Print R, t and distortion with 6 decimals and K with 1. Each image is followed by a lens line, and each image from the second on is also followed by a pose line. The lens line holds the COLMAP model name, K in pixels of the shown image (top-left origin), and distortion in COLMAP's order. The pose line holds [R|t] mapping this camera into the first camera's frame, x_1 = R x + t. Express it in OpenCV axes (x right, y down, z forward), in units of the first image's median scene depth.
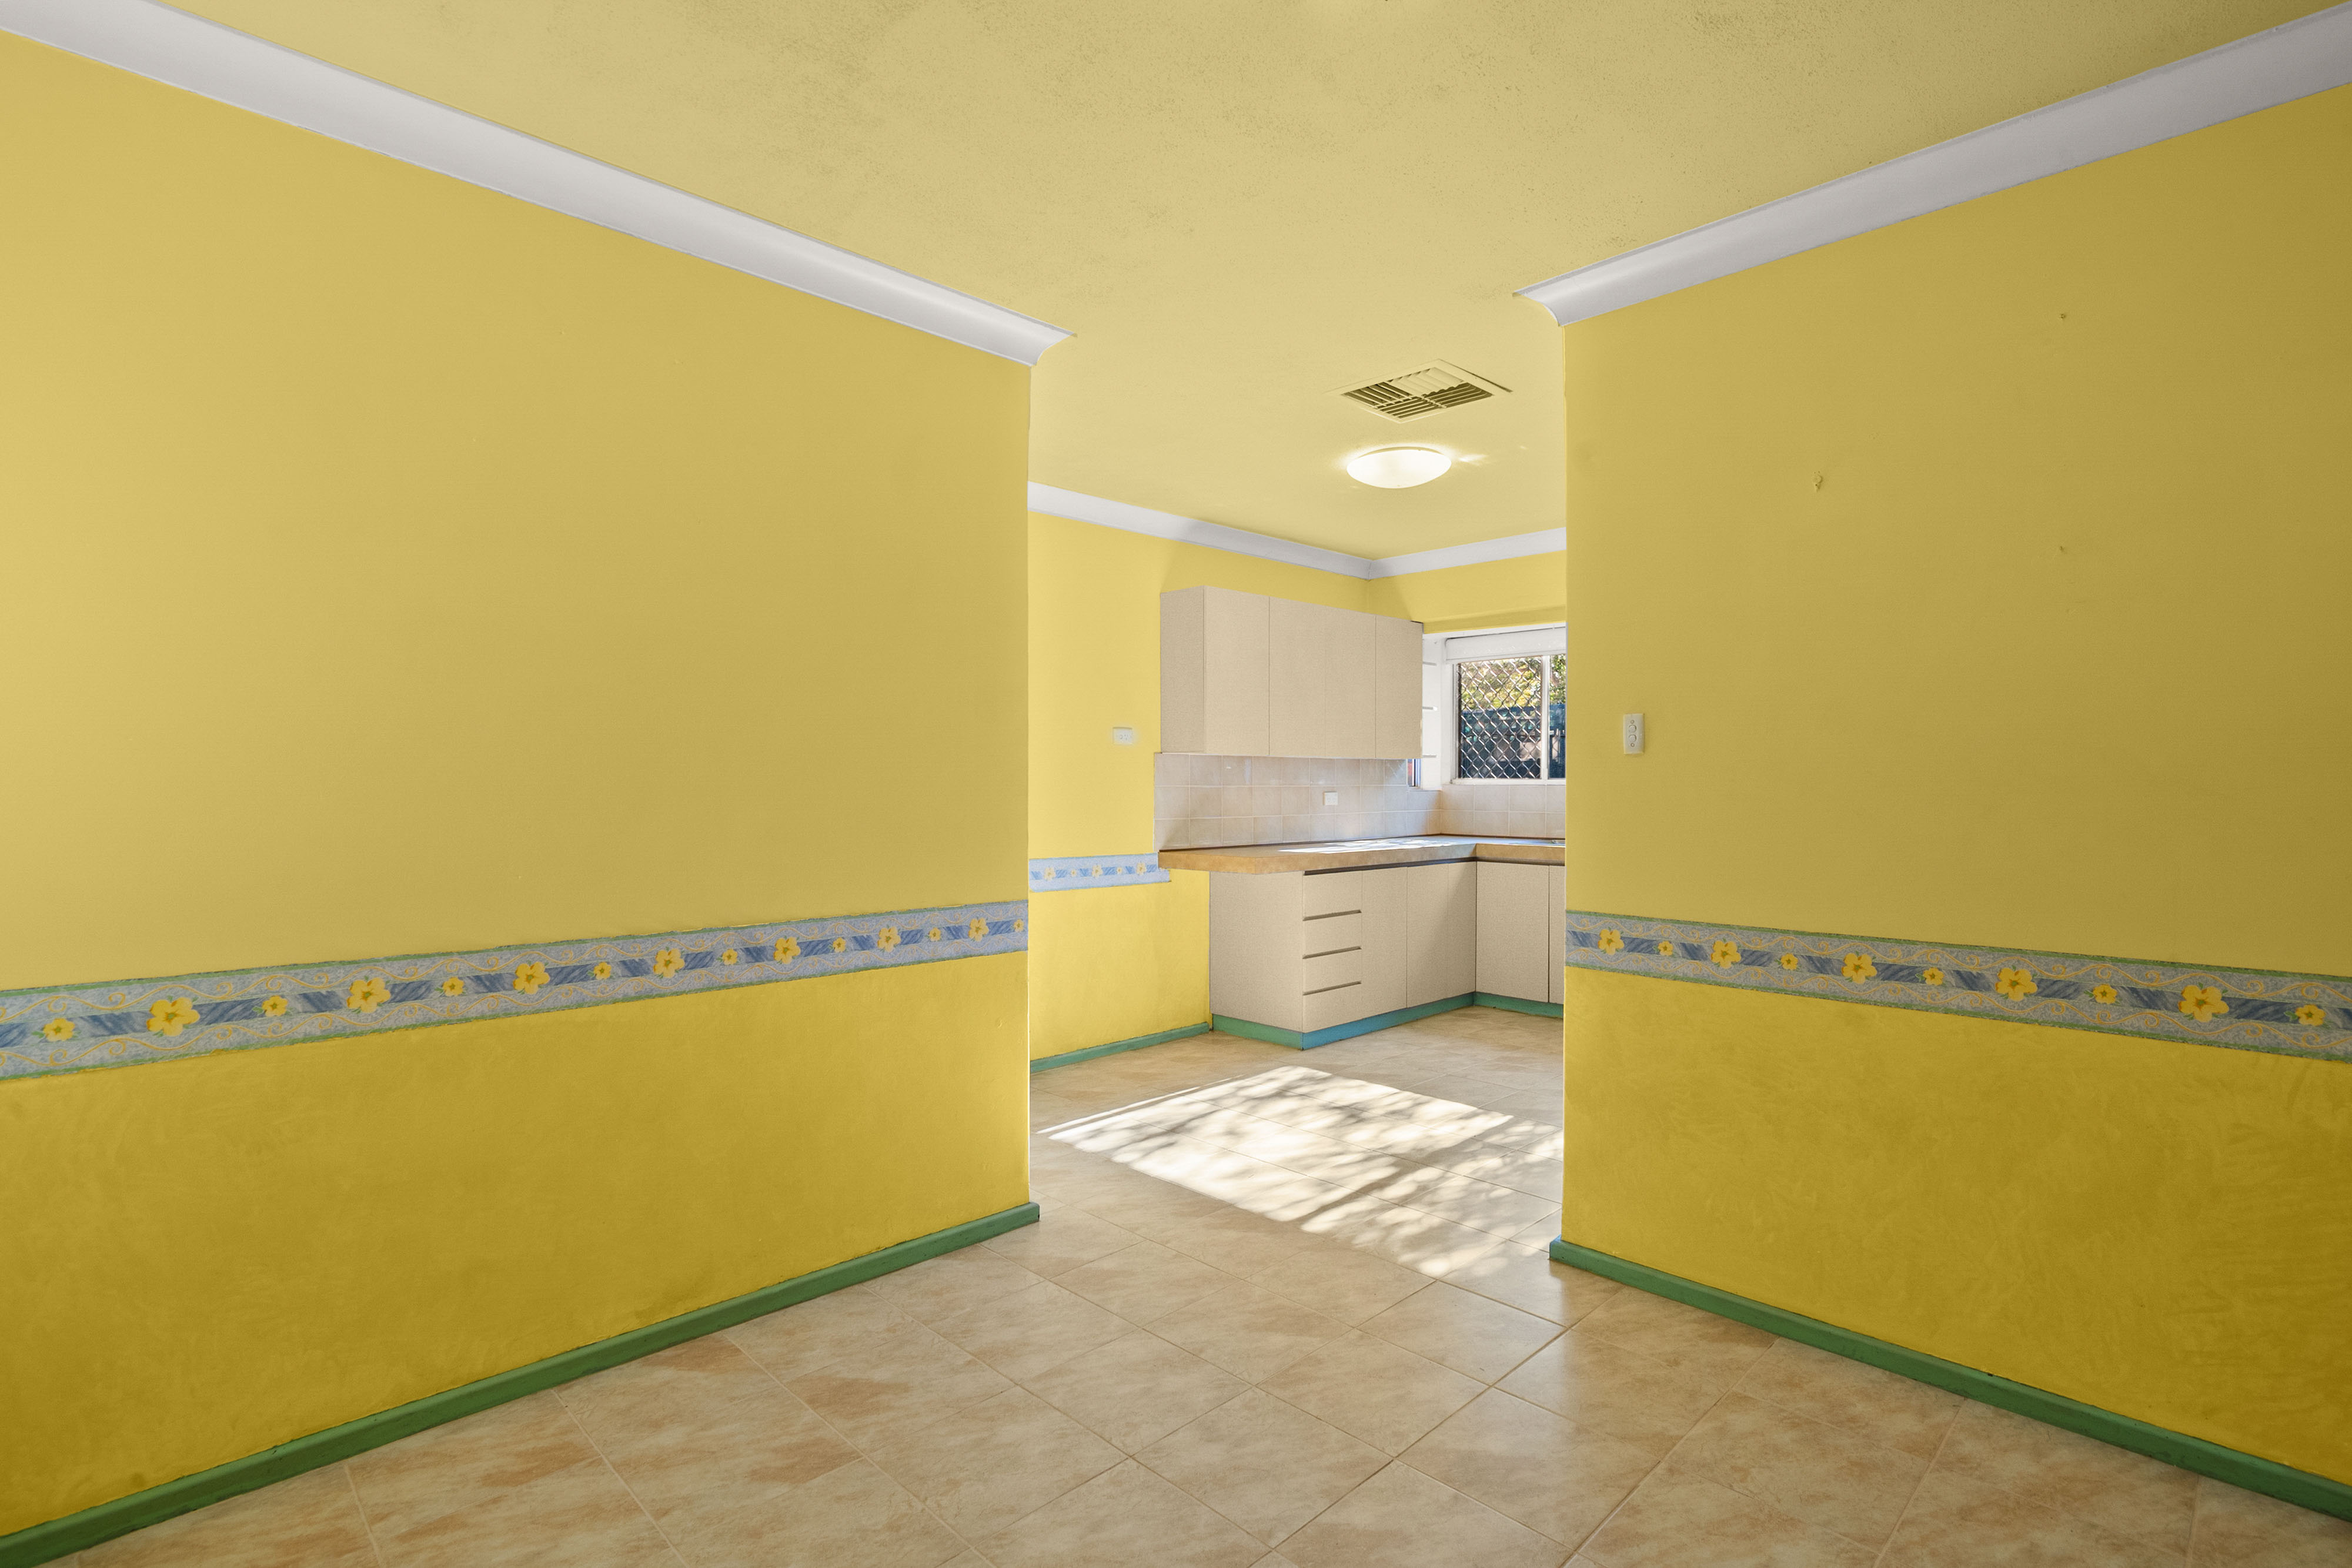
lens RADIAL K [[1118.1, 0, 1158.0], [0, 1118.1, 792.6], [0, 0, 1]] dist [0.001430, 0.000053]
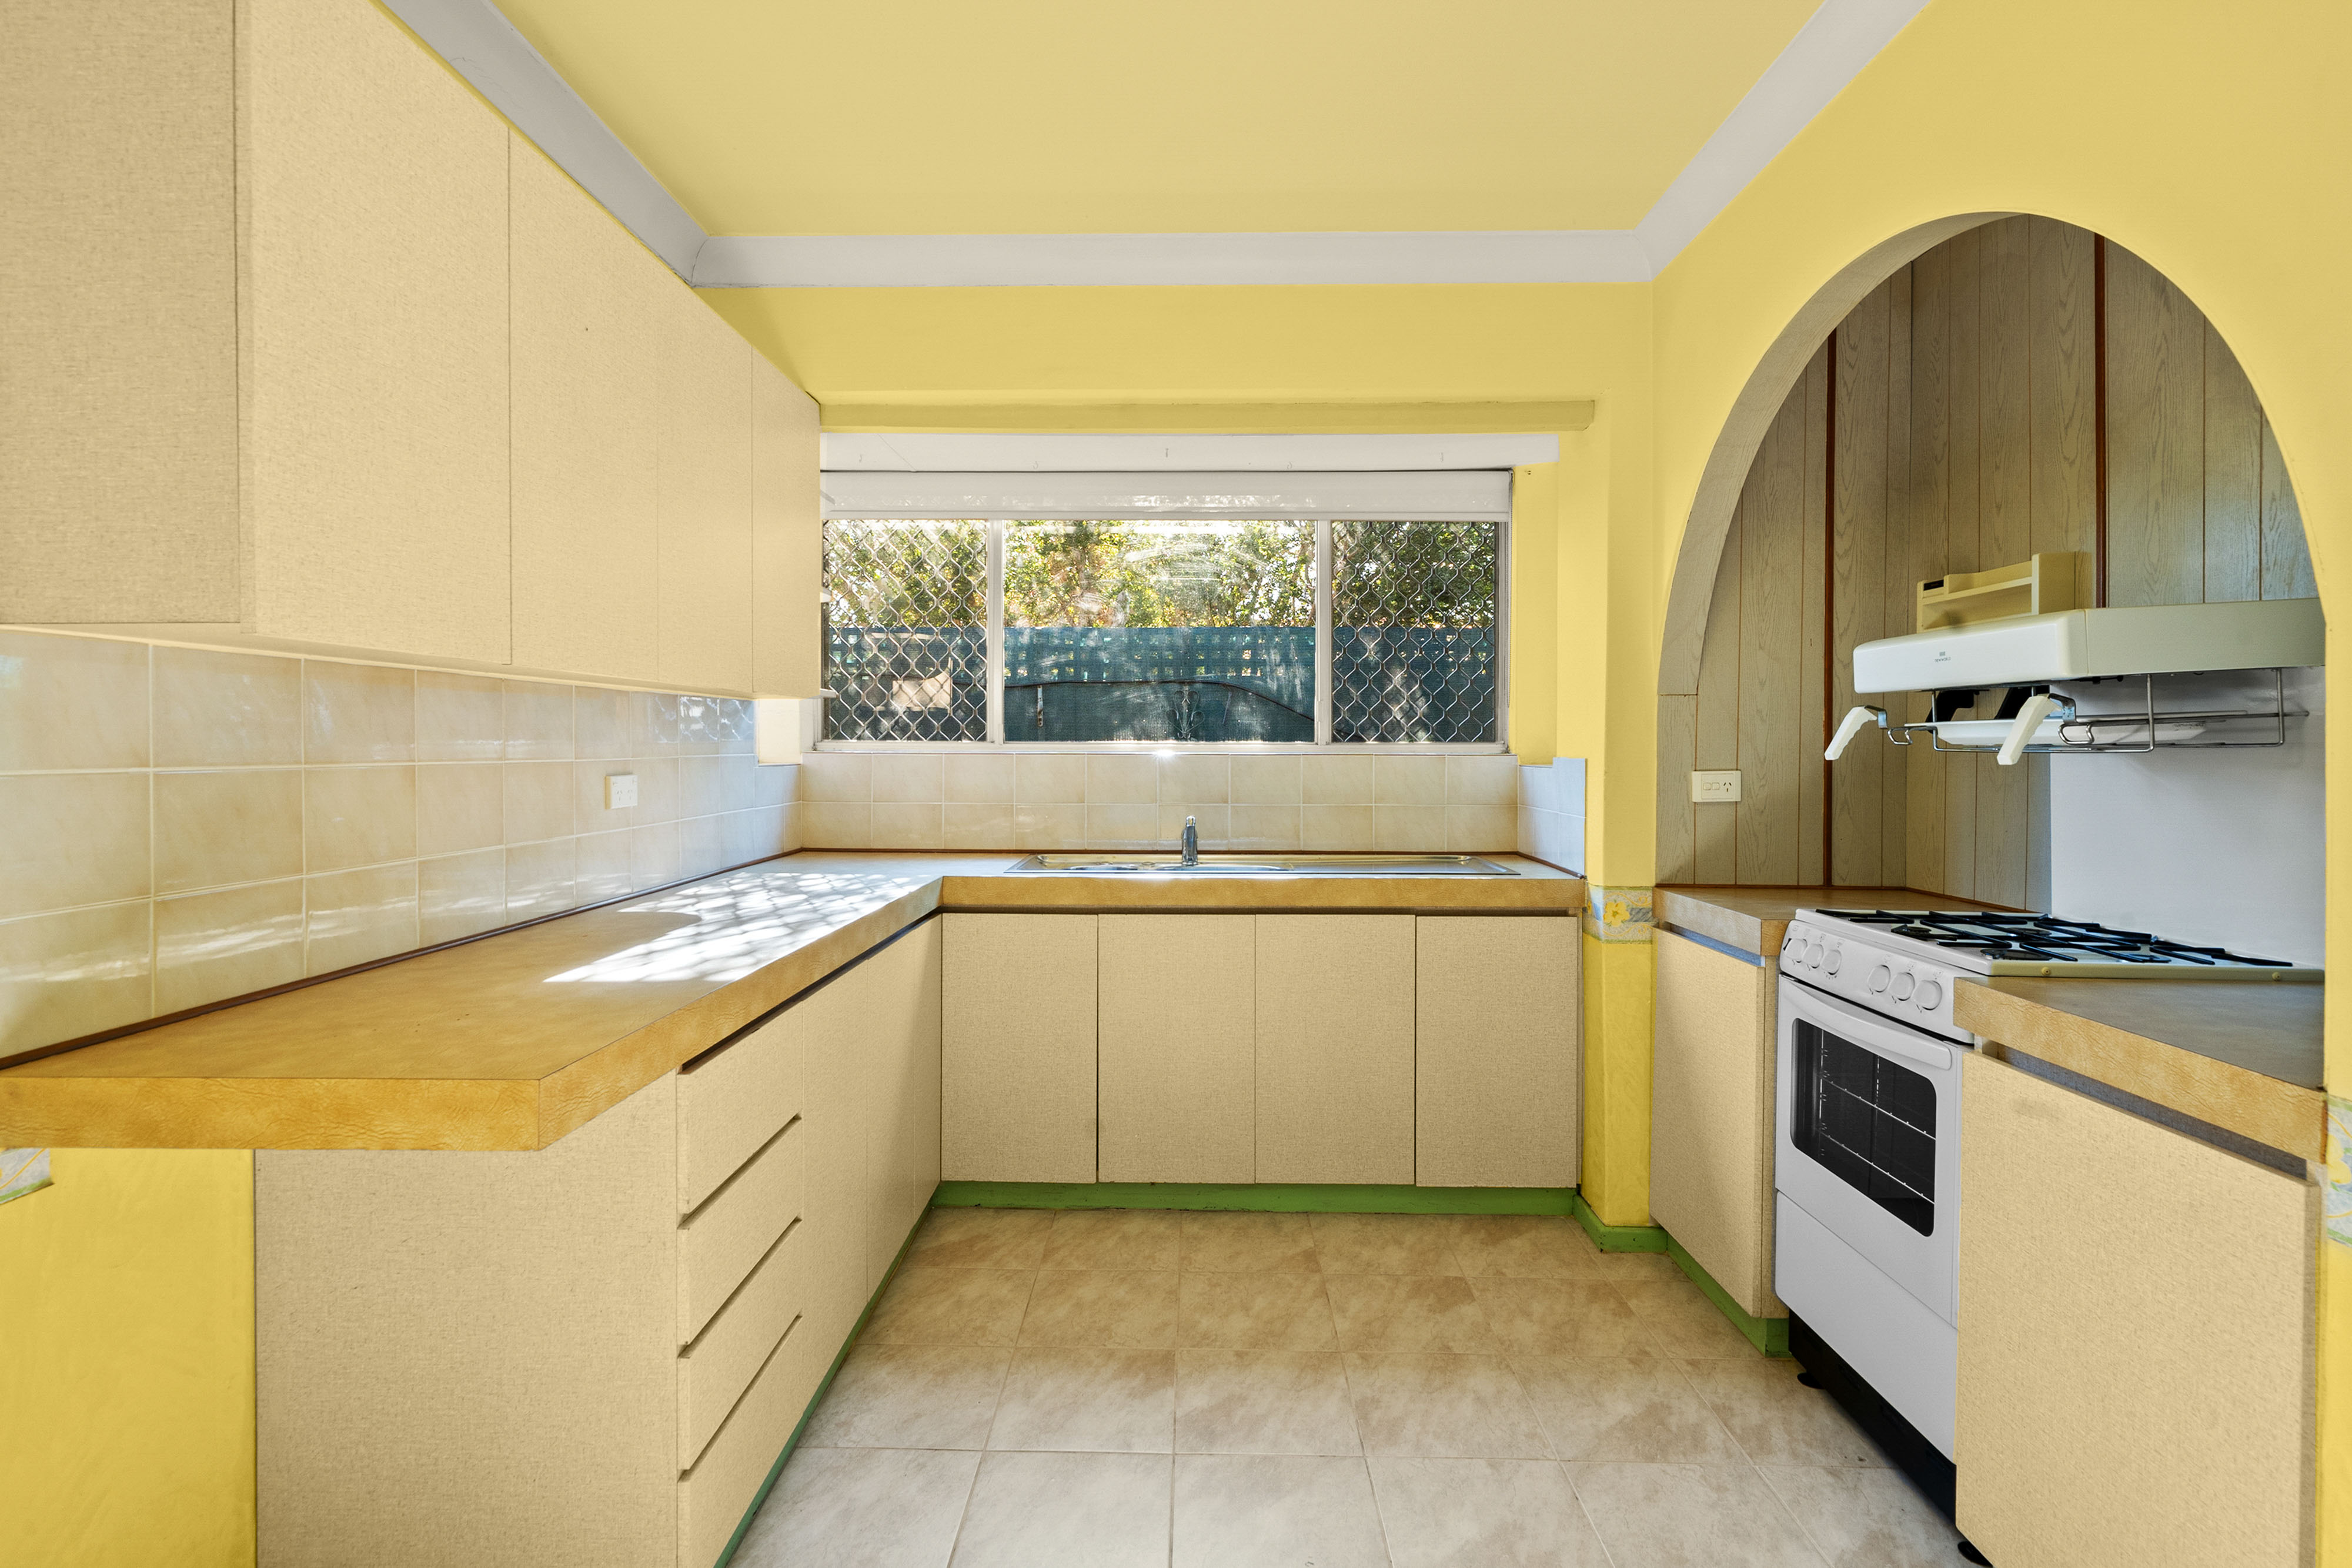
lens RADIAL K [[1118.6, 0, 1182.9], [0, 1118.6, 757.3], [0, 0, 1]] dist [0.000146, -0.000042]
pose [[0.709917, -0.004702, 0.704270, 0.024637], [0.000828, 0.999983, 0.005841, -0.015598], [-0.704285, -0.003563, 0.709908, 1.012520]]
